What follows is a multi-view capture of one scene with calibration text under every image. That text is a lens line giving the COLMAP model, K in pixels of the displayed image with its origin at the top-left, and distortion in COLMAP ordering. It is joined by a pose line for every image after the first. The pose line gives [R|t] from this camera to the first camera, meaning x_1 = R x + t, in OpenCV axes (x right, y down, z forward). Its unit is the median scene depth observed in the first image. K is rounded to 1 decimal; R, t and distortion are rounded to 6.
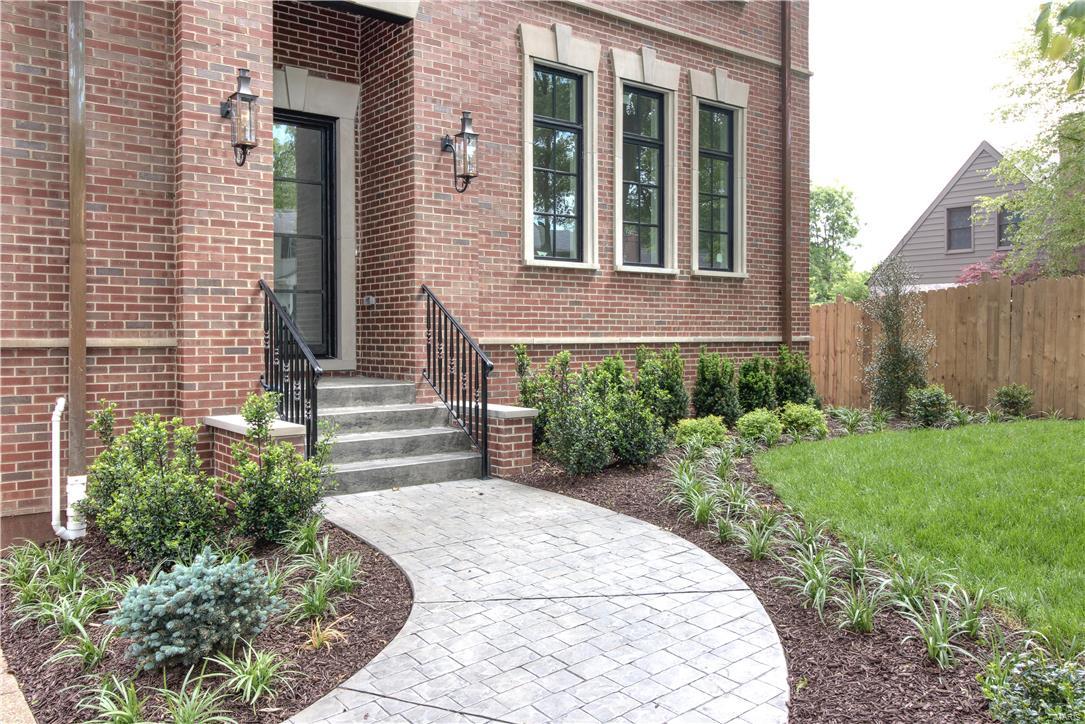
lens RADIAL K [[1013.9, 0, 515.0], [0, 1013.9, 337.9], [0, 0, 1]] dist [0.047305, -0.013340]
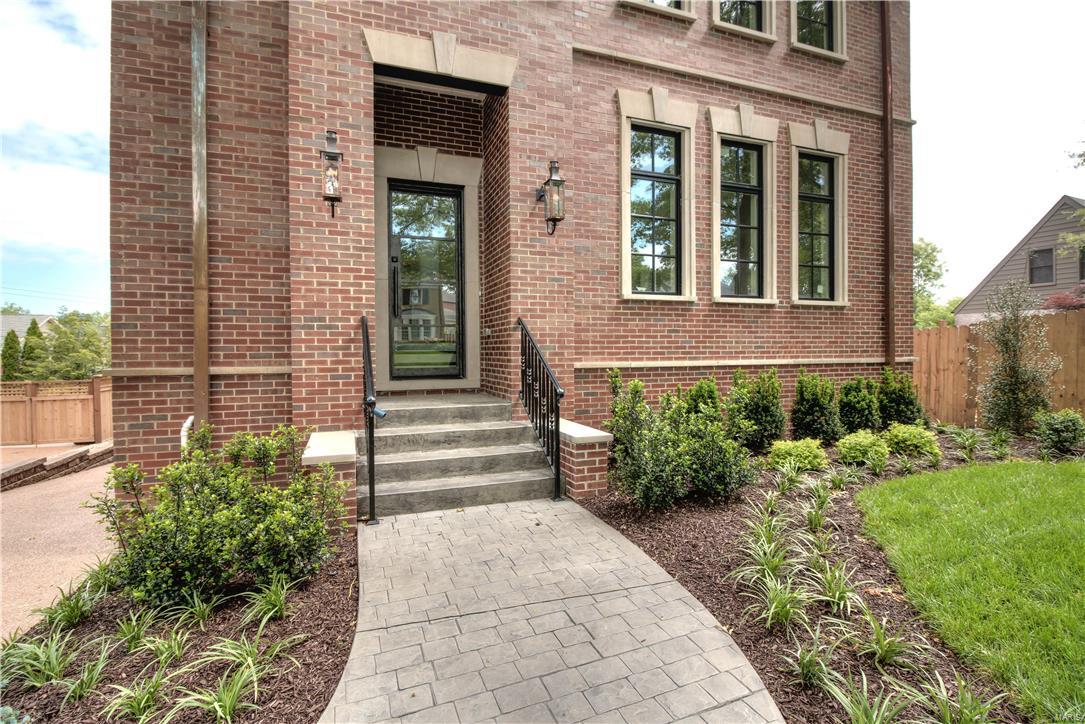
lens RADIAL K [[492.0, 0, 517.6], [0, 492.0, 352.2], [0, 0, 1]] dist [0.012581, -0.016210]
pose [[0.934252, -0.000496, -0.356613, 0.107325], [0.002960, 0.999975, 0.006363, -0.016794], [0.356601, -0.007000, 0.934230, 0.477390]]
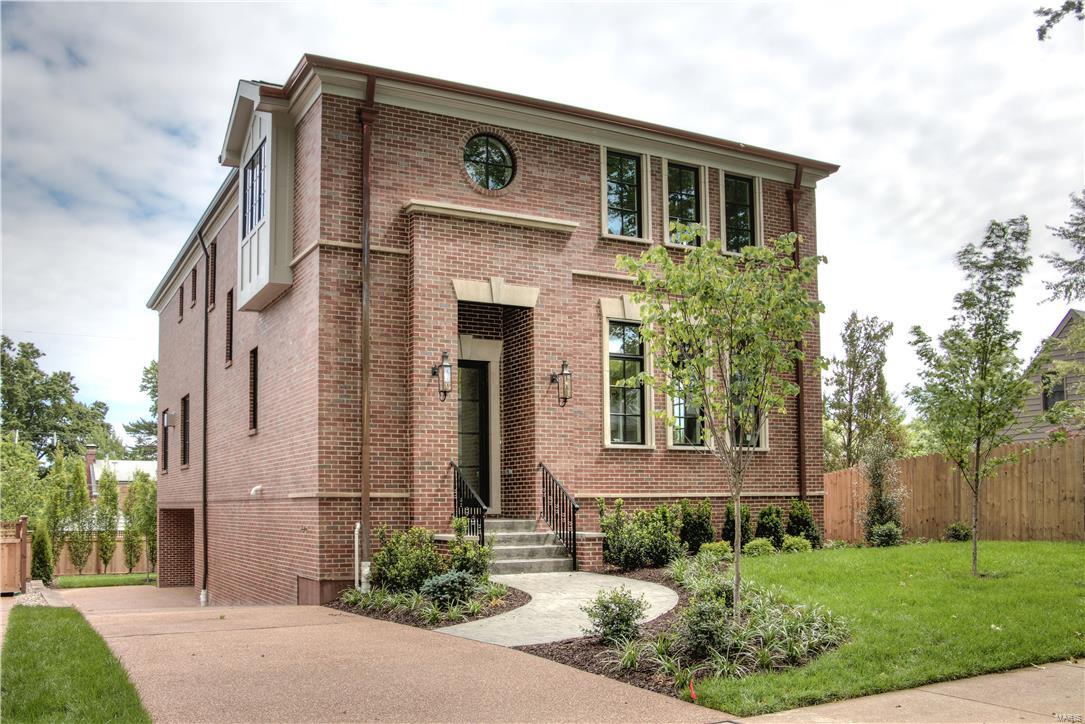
lens RADIAL K [[1702.0, 0, 543.1], [0, 1702.0, 448.6], [0, 0, 1]] dist [-0.012465, -0.020507]
pose [[0.994855, -0.010651, -0.100751, 0.200601], [0.006177, 0.998985, -0.044610, 0.052196], [0.101124, 0.043758, 0.993911, -1.825072]]
